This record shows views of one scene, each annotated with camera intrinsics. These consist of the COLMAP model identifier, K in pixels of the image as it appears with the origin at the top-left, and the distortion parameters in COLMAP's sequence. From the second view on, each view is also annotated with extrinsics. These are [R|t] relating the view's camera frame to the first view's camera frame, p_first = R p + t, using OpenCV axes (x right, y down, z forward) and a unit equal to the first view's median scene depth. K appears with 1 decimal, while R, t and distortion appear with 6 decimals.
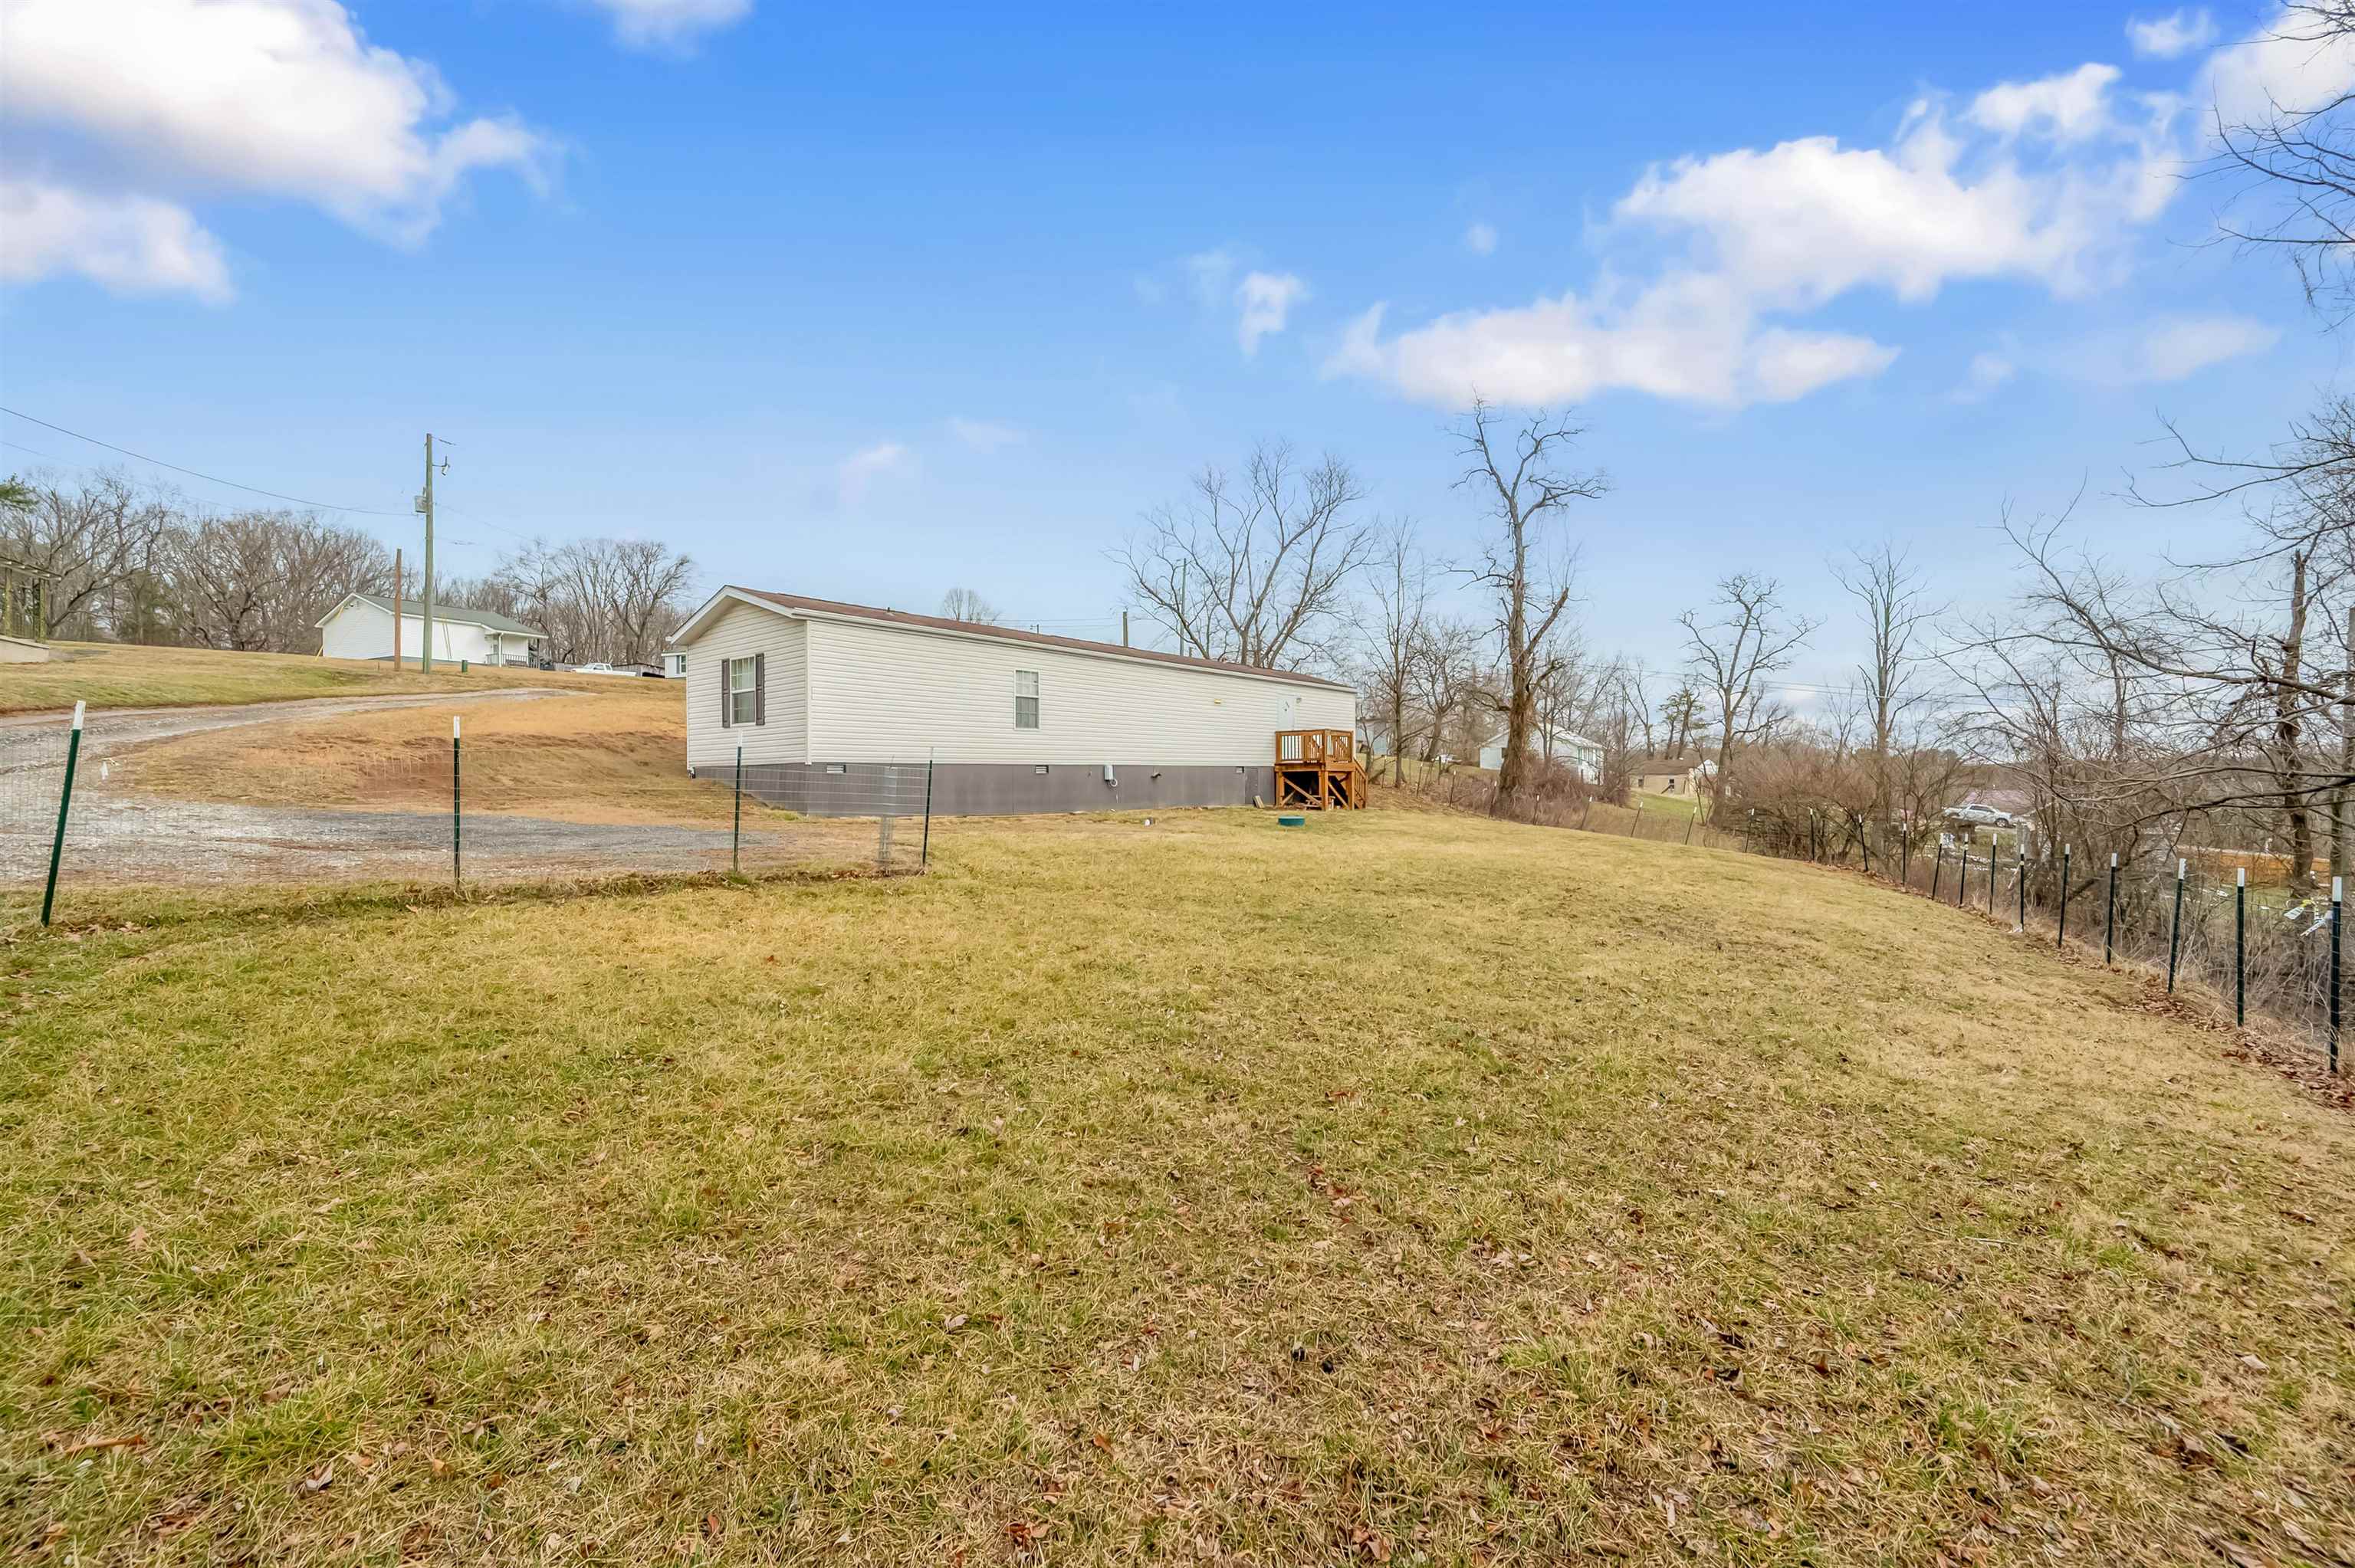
lens RADIAL K [[930.7, 0, 1182.3], [0, 930.7, 800.2], [0, 0, 1]] dist [0.000520, -0.000214]
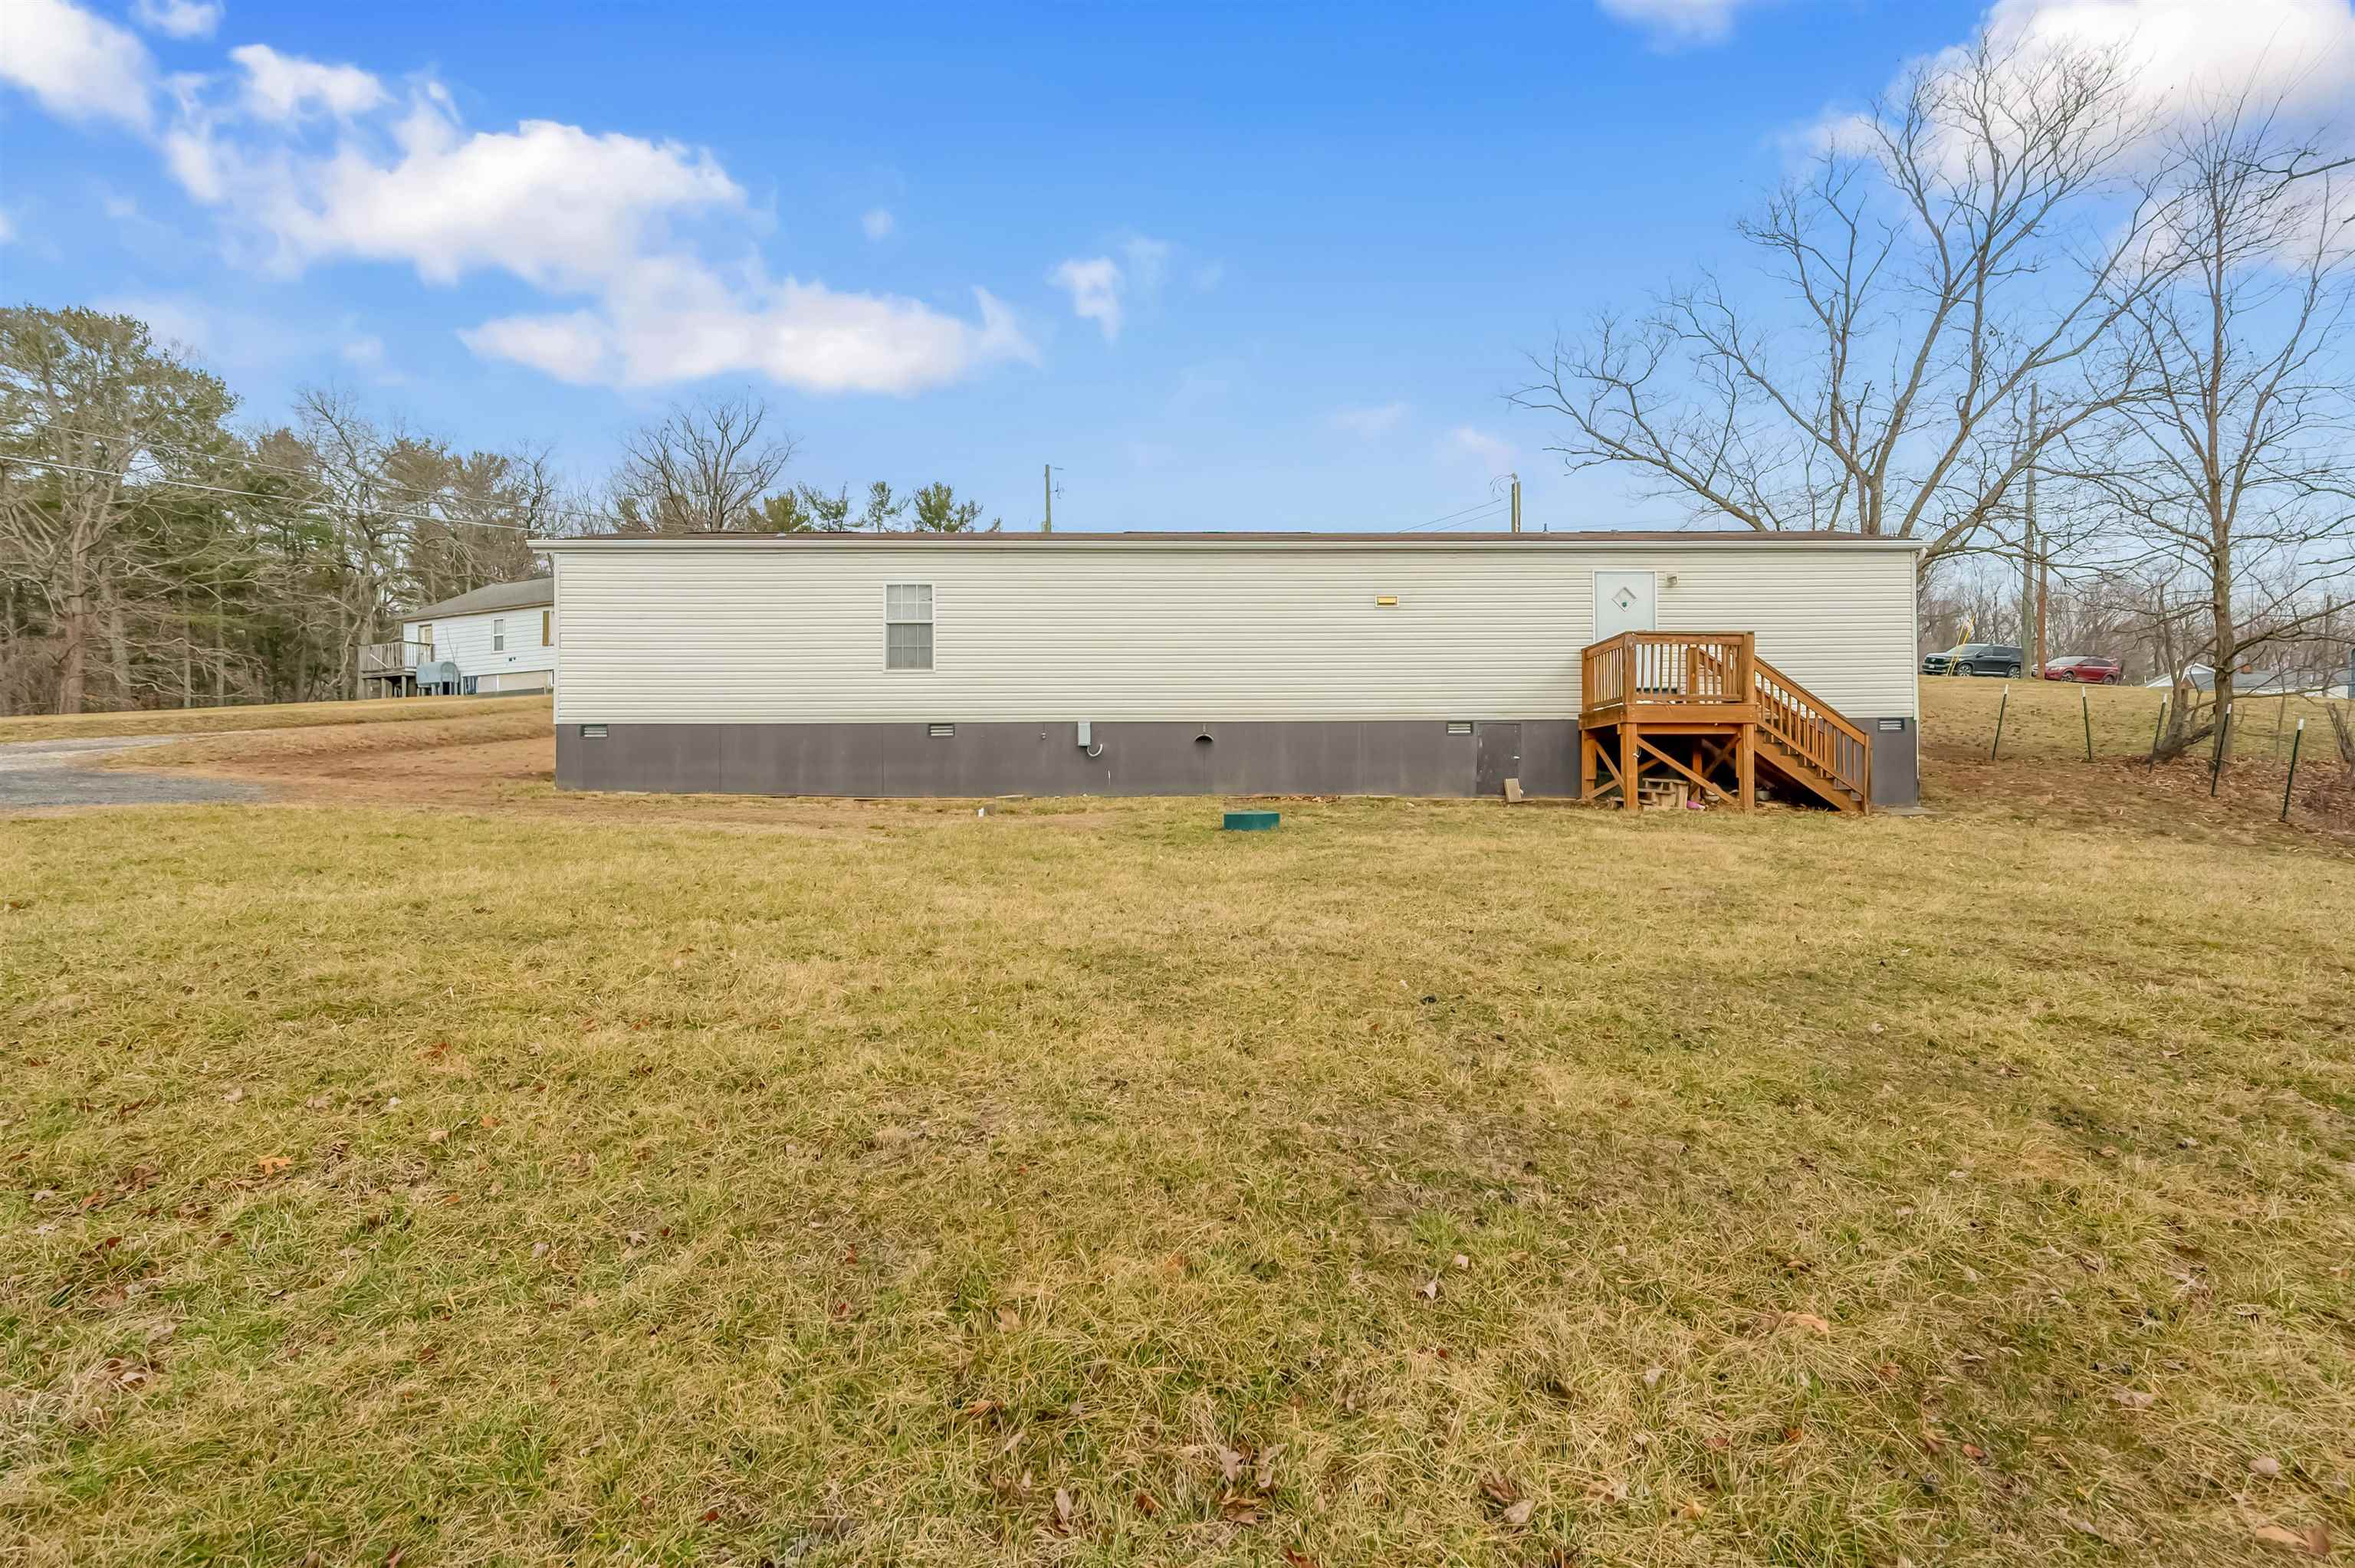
lens RADIAL K [[1031.0, 0, 1177.5], [0, 1031.0, 784.0], [0, 0, 1]] dist [-0.000335, -0.000033]
pose [[0.633164, 0.005074, -0.774001, 0.489740], [-0.017735, 0.999811, -0.007954, 0.007598], [0.773814, 0.018763, 0.633135, 0.618190]]
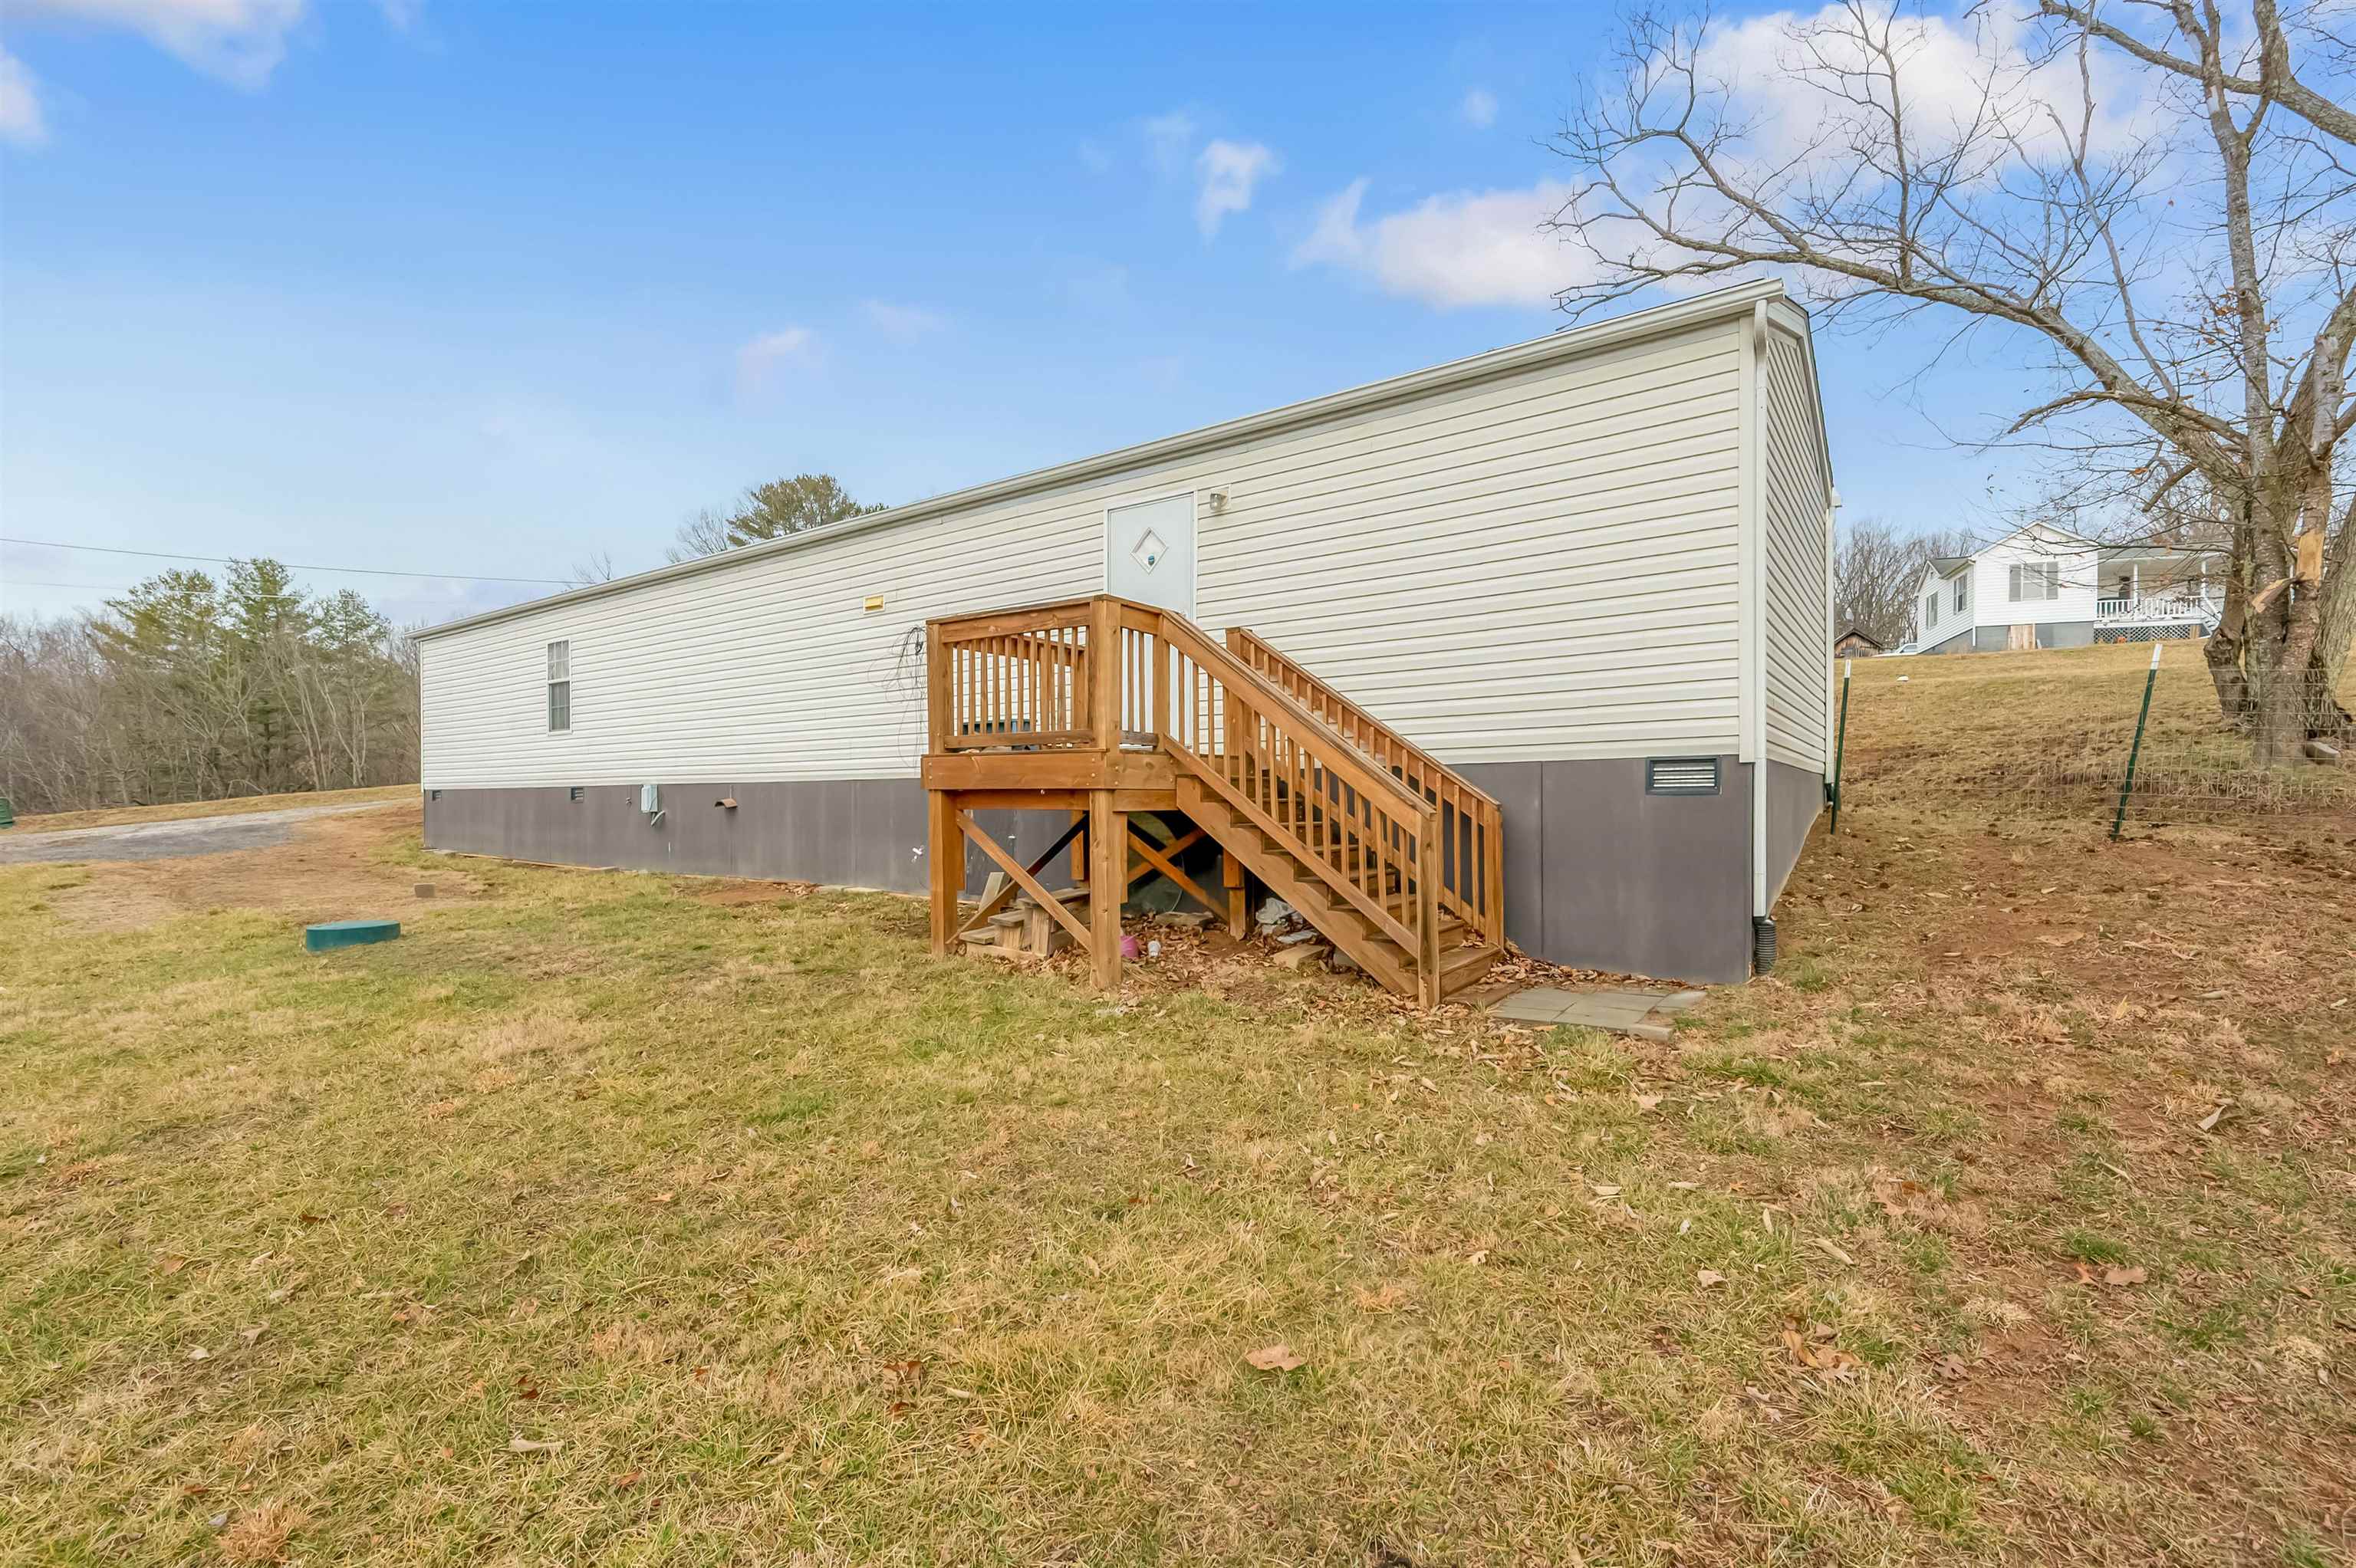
lens RADIAL K [[1031.5, 0, 1178.0], [0, 1031.5, 784.0], [0, 0, 1]] dist [-0.000335, -0.000033]
pose [[0.042204, -0.004489, -0.999099, 0.522722], [-0.015830, 0.999861, -0.005161, -0.040061], [0.998984, 0.016034, 0.042127, 1.286305]]
